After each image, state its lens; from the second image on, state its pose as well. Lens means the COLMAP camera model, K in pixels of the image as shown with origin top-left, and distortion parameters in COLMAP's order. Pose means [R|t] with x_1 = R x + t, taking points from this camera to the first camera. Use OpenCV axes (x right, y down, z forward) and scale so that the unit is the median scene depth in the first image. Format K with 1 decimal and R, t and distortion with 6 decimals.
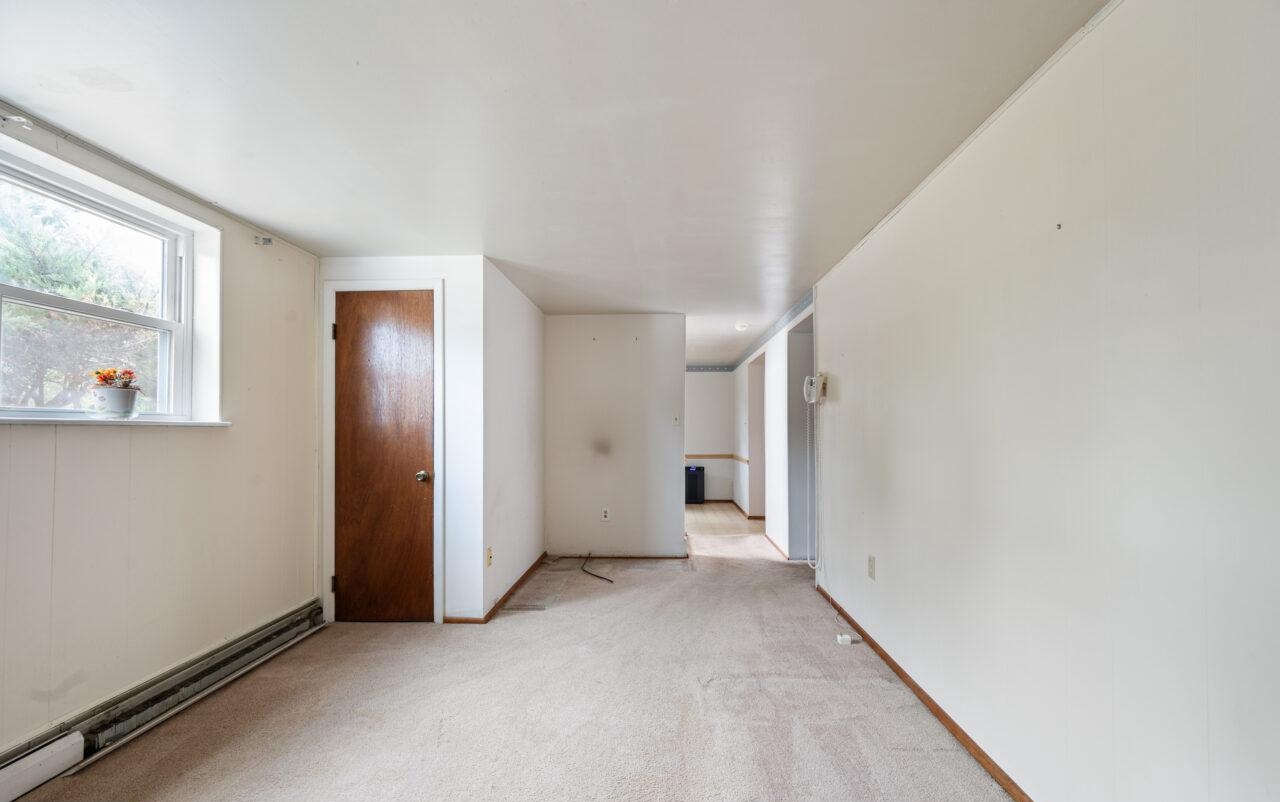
lens RADIAL K [[515.2, 0, 640.5], [0, 515.2, 418.3], [0, 0, 1]] dist [-0.002063, 0.000012]
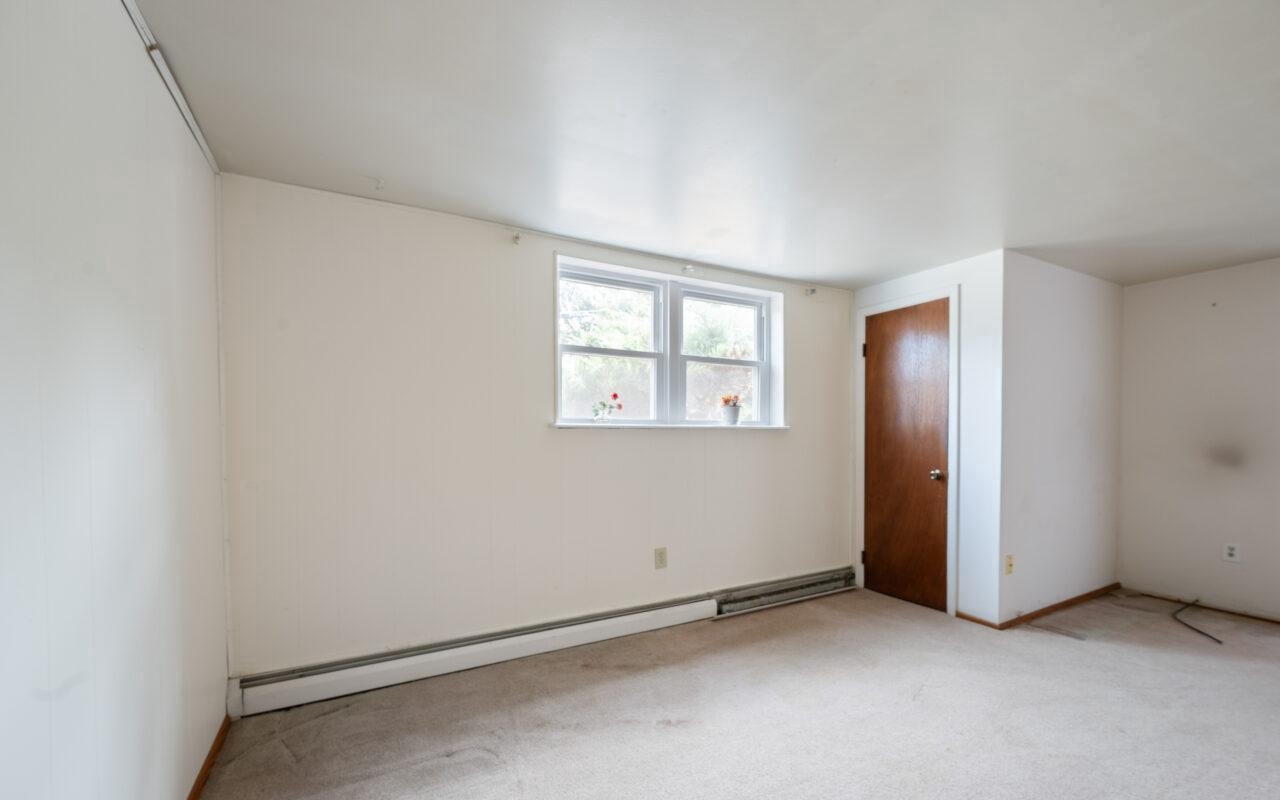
lens RADIAL K [[515.2, 0, 640.5], [0, 515.2, 417.3], [0, 0, 1]] dist [-0.002063, 0.000012]
pose [[0.514157, -0.021375, -0.857430, 0.184999], [0.018251, 0.999736, -0.013979, -0.003939], [0.857502, -0.008461, 0.514411, -0.080816]]
